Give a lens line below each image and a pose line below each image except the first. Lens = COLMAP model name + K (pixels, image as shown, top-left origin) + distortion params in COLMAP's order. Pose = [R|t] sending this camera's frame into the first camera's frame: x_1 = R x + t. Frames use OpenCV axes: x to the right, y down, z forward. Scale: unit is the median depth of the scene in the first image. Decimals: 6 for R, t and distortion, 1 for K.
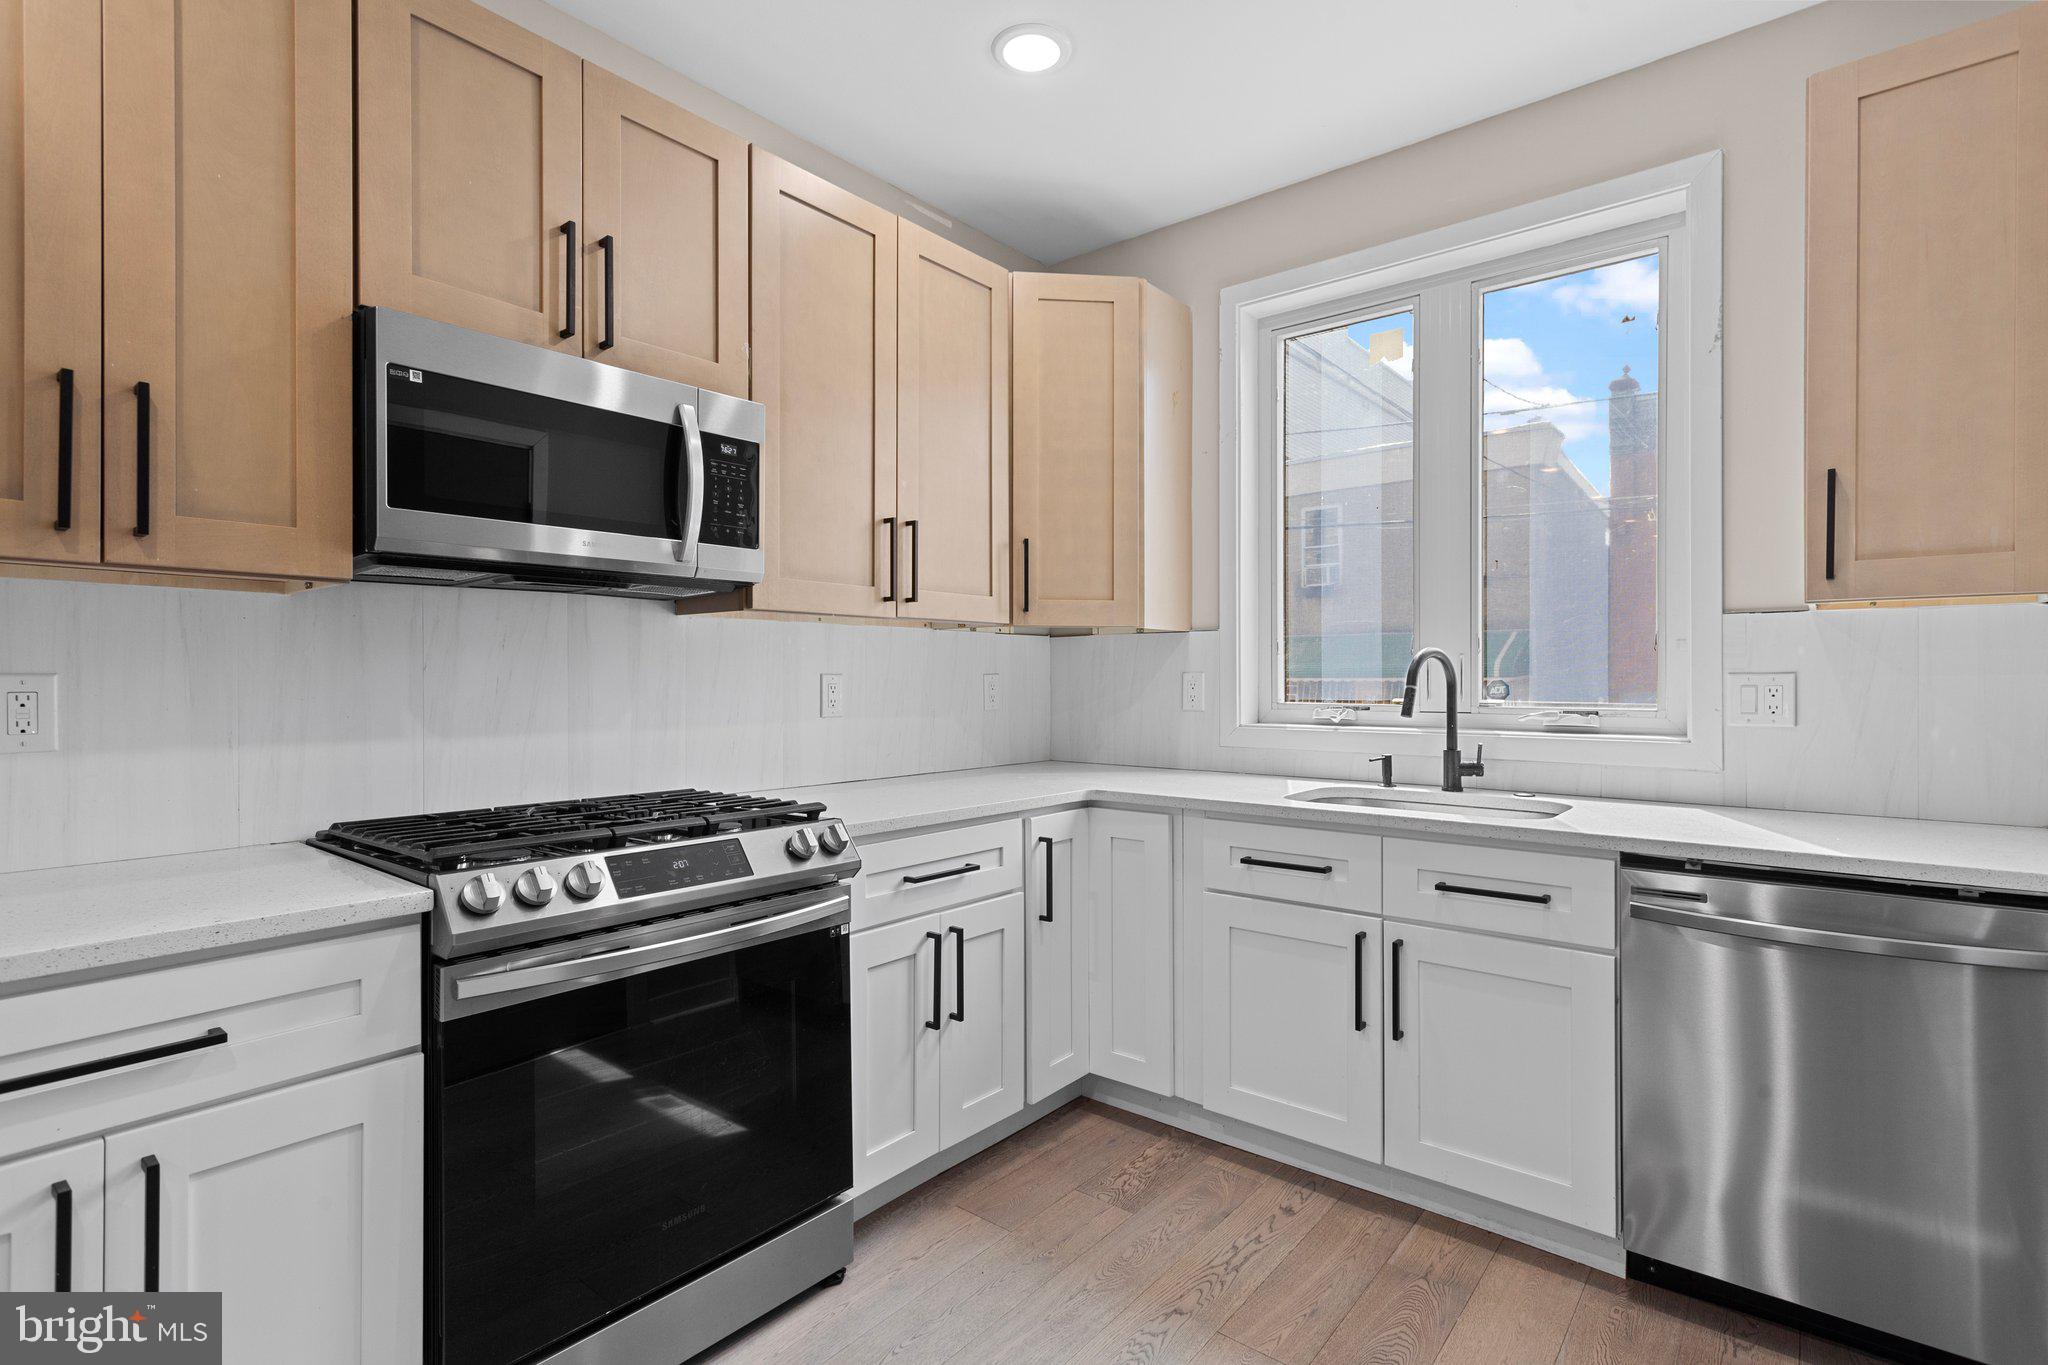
lens RADIAL K [[984.5, 0, 1020.6], [0, 984.5, 682.3], [0, 0, 1]] dist [0.004089, -0.000465]
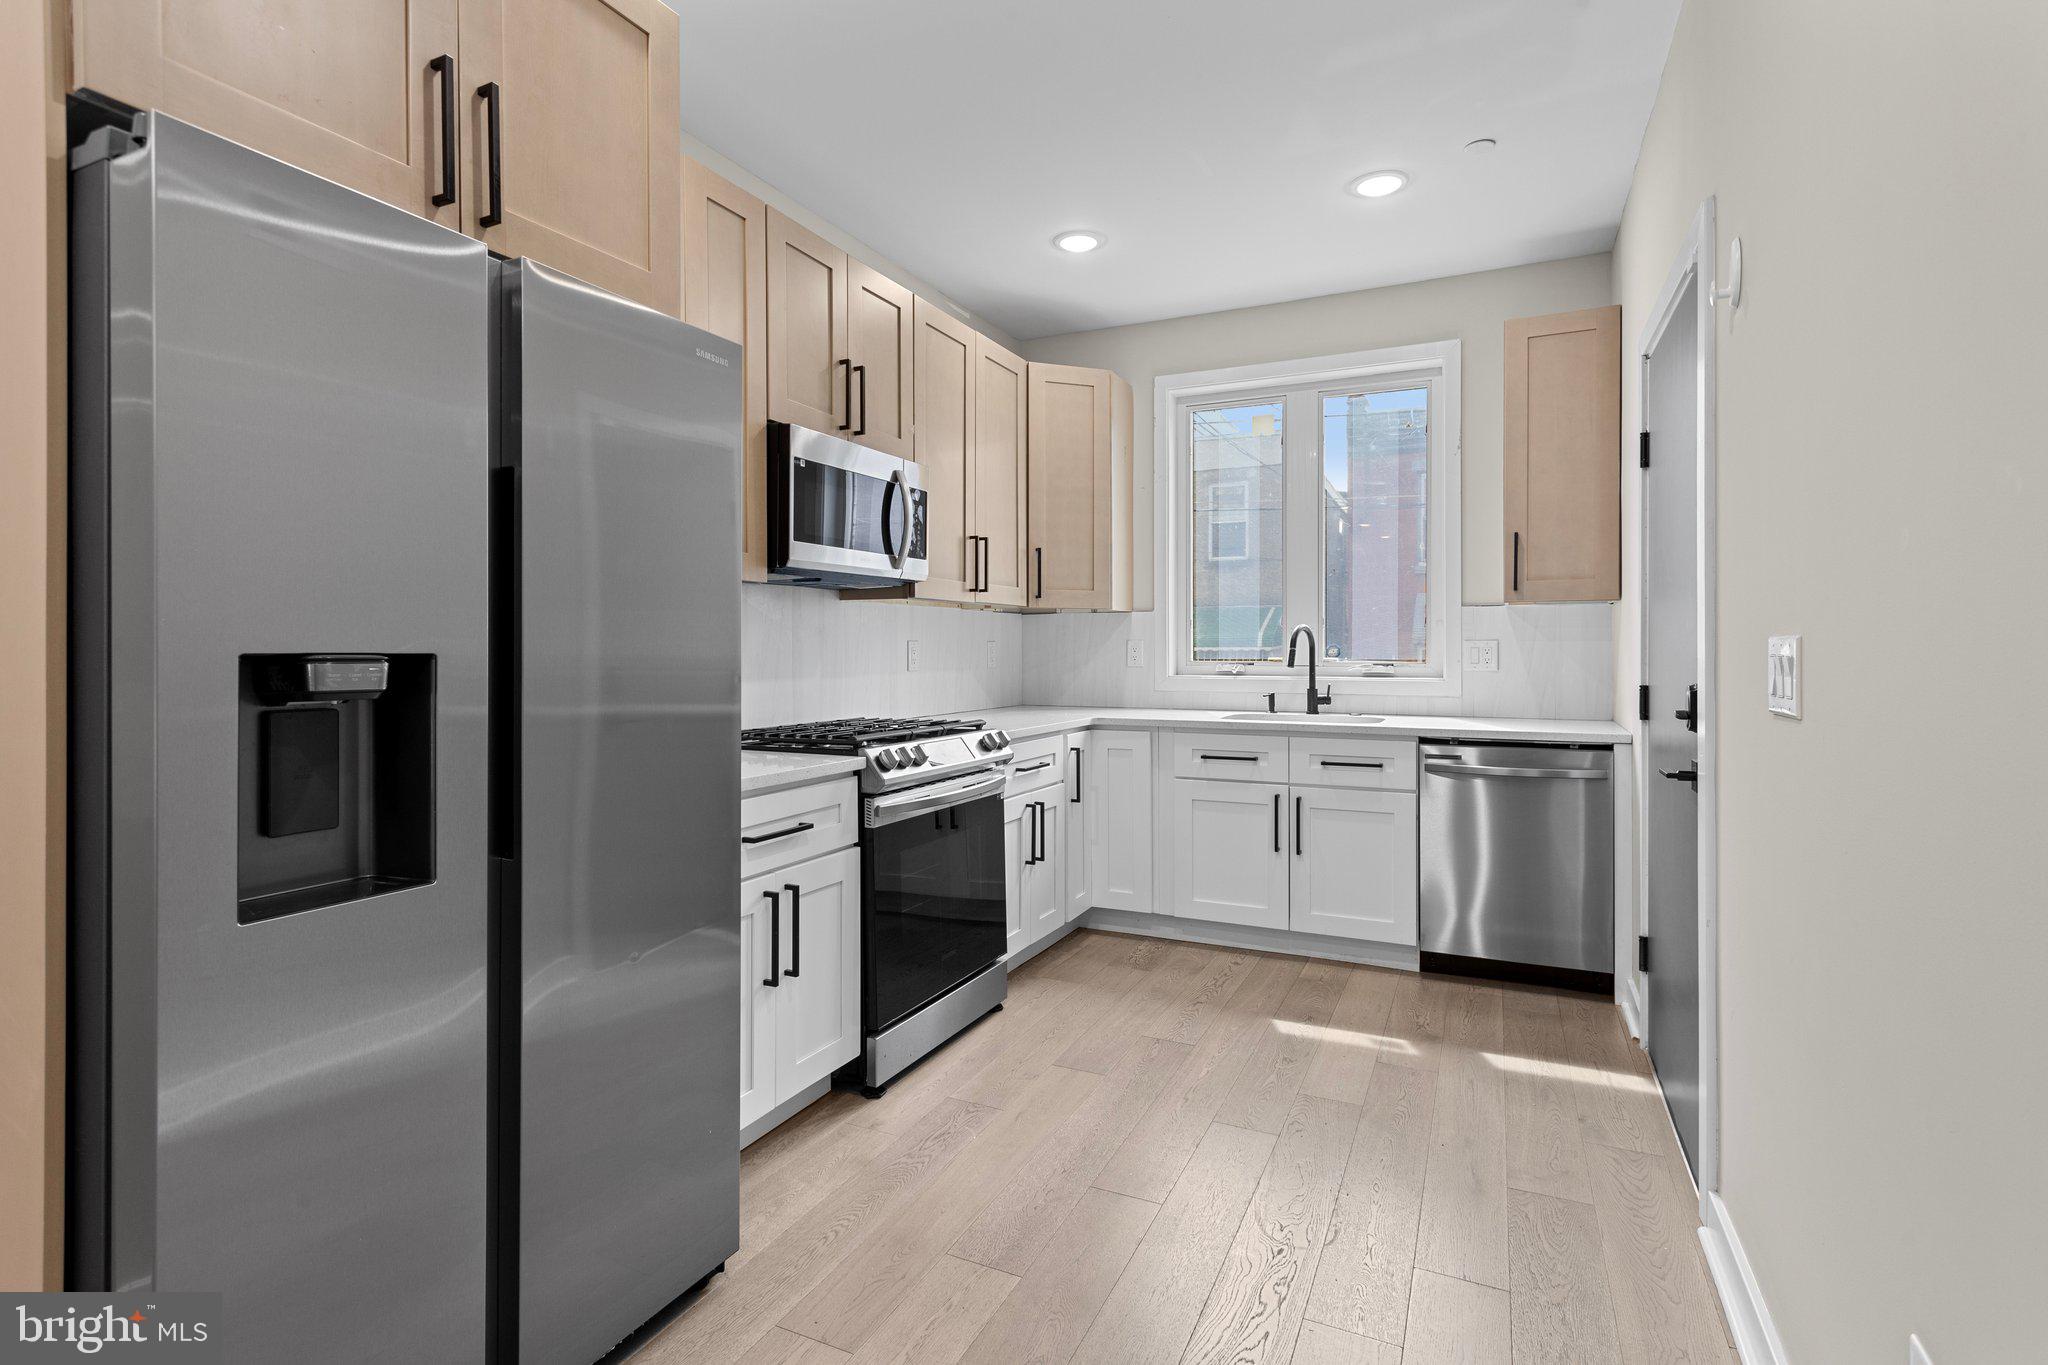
lens RADIAL K [[984.5, 0, 1037.3], [0, 984.5, 655.0], [0, 0, 1]] dist [0.004089, -0.000465]
pose [[0.970999, -0.002150, 0.239073, -0.416523], [0.001448, 0.999994, 0.003112, 0.009462], [-0.239078, -0.002676, 0.970997, -0.491110]]
